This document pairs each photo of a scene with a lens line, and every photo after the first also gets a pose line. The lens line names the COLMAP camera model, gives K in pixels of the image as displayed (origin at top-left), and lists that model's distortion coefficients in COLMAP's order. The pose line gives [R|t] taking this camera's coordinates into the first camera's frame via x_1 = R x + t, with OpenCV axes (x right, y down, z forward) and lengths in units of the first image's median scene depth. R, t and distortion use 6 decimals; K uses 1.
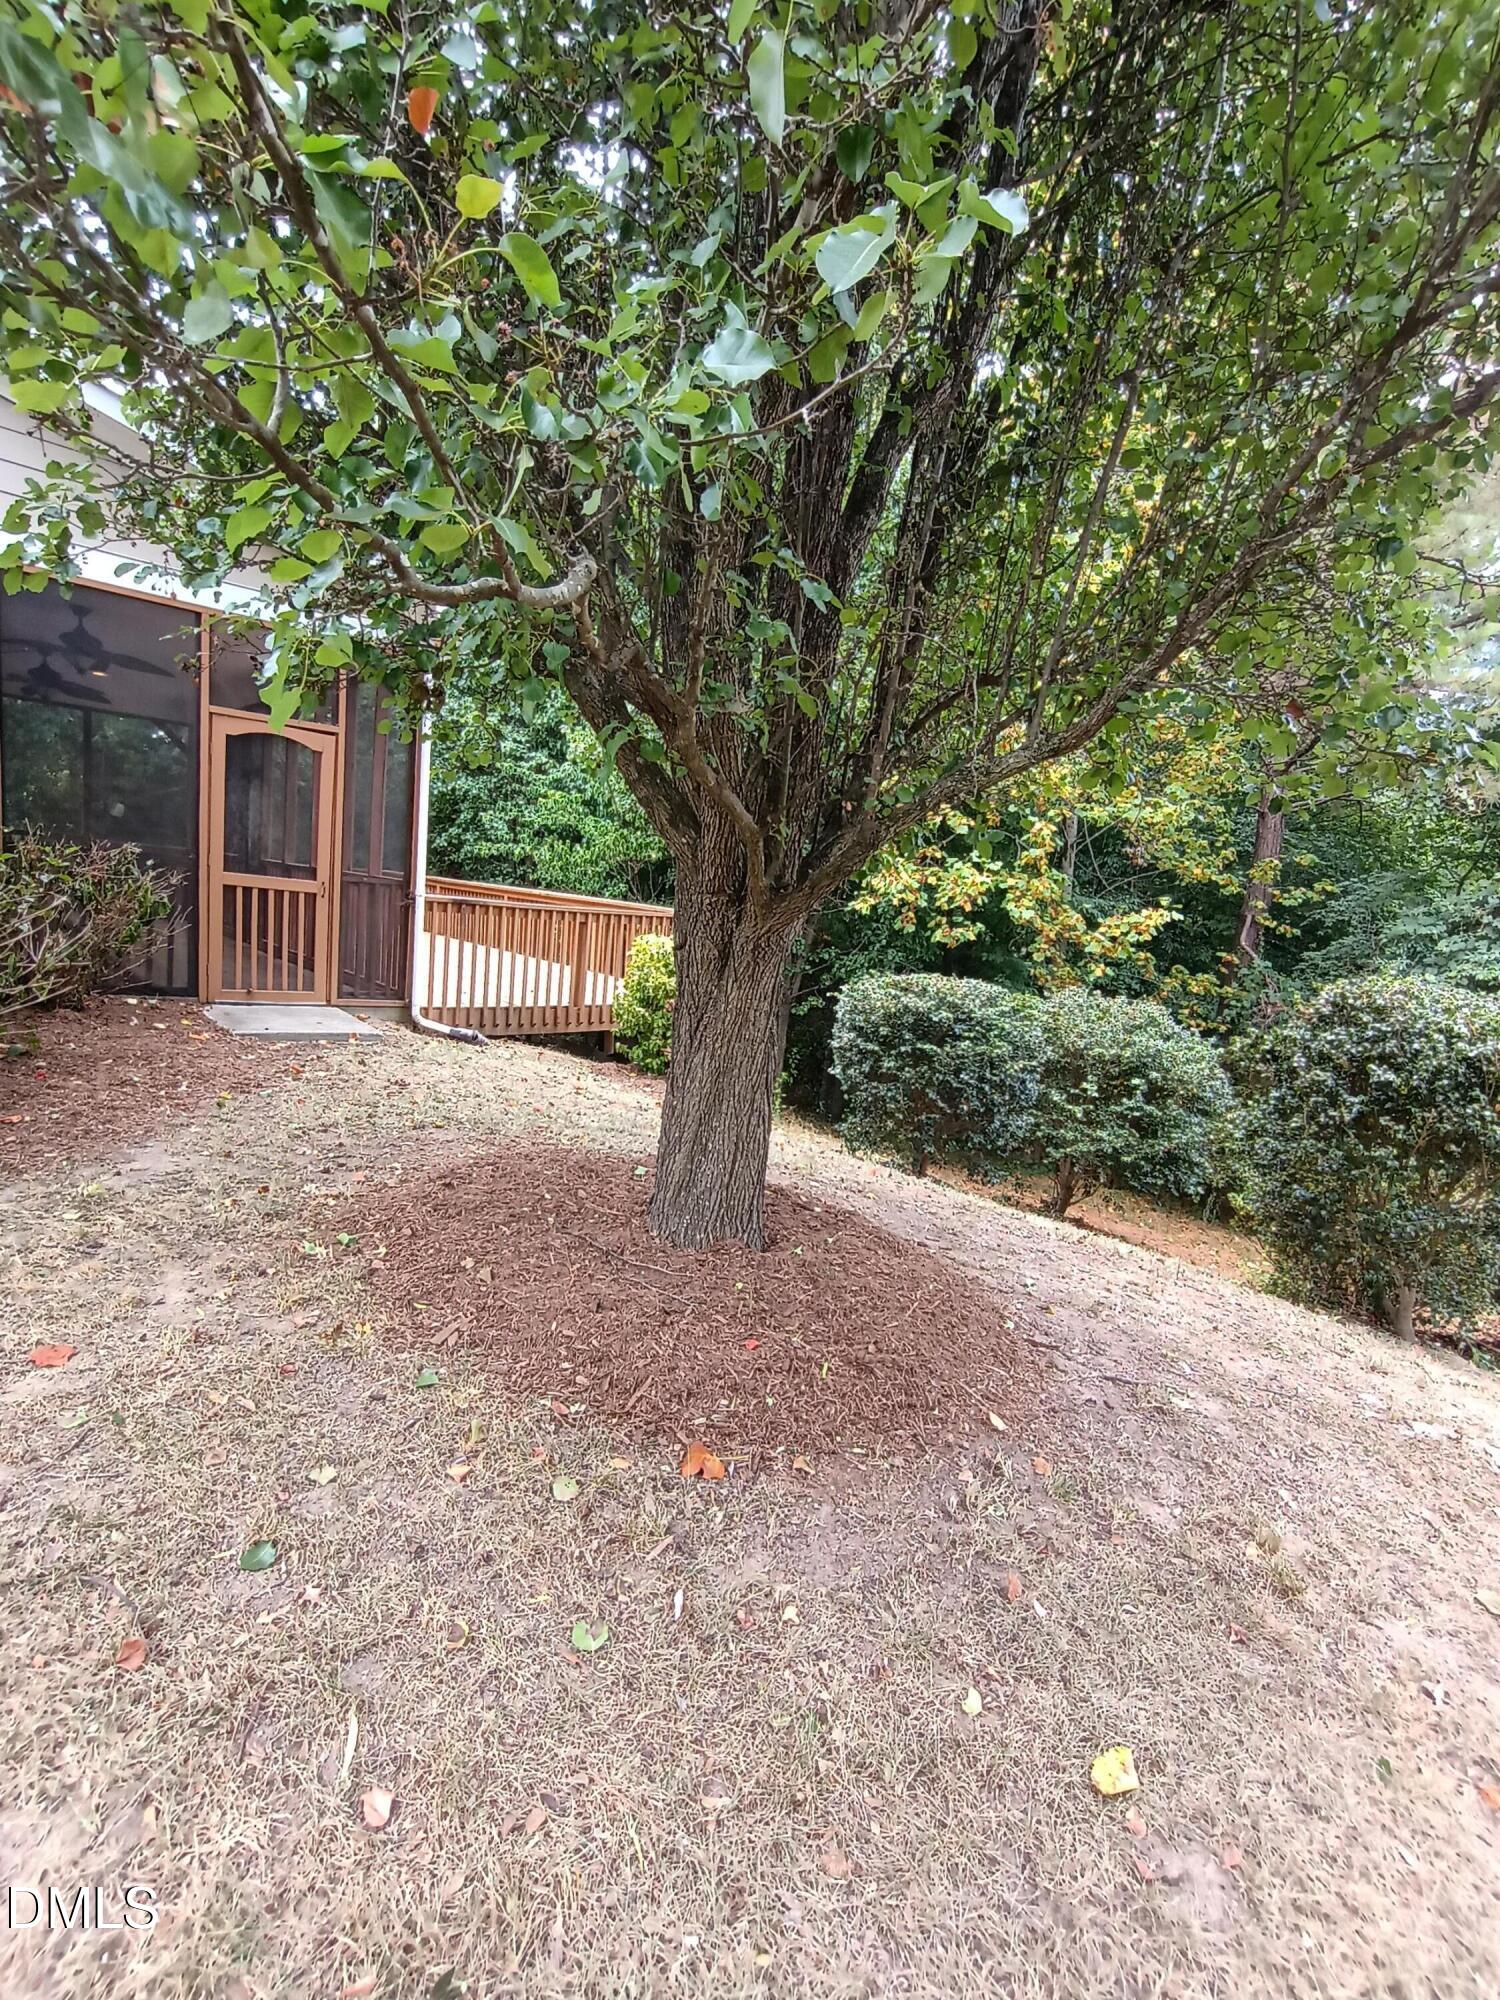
lens RADIAL K [[921.6, 0, 751.3], [0, 921.6, 1002.1], [0, 0, 1]] dist [-0.006837, 0.005556]
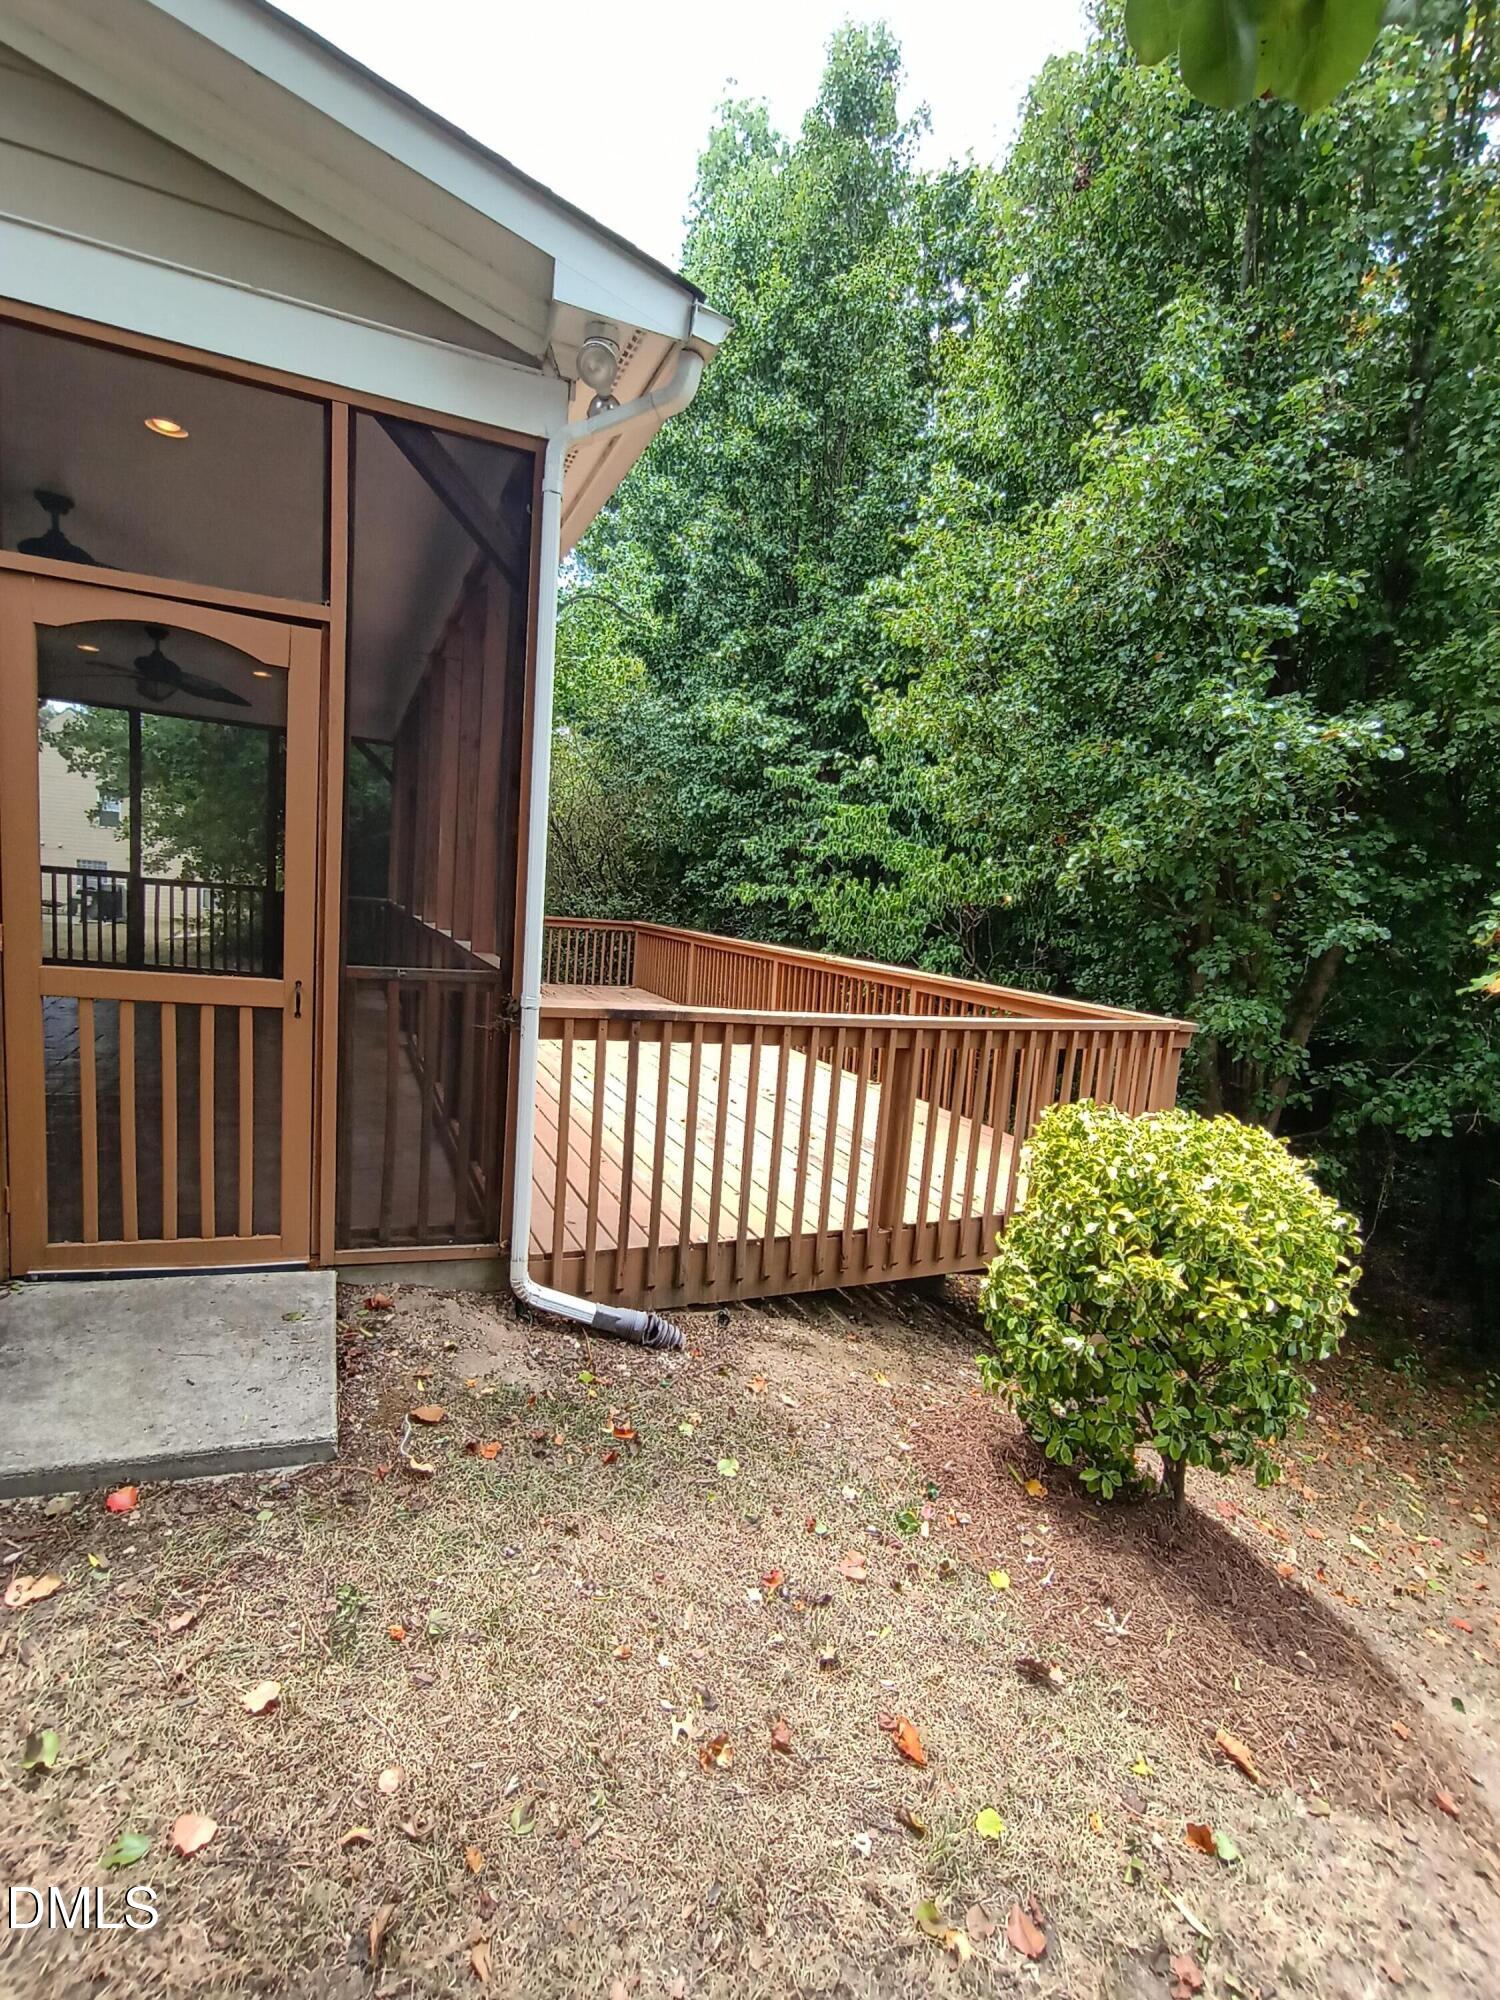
lens RADIAL K [[921.6, 0, 751.3], [0, 921.6, 1002.1], [0, 0, 1]] dist [-0.006837, 0.005556]
pose [[0.951771, 0.013720, -0.306503, -0.112626], [-0.027406, 0.998808, -0.040390, -0.087076], [0.305583, 0.046842, 0.951012, 0.531151]]
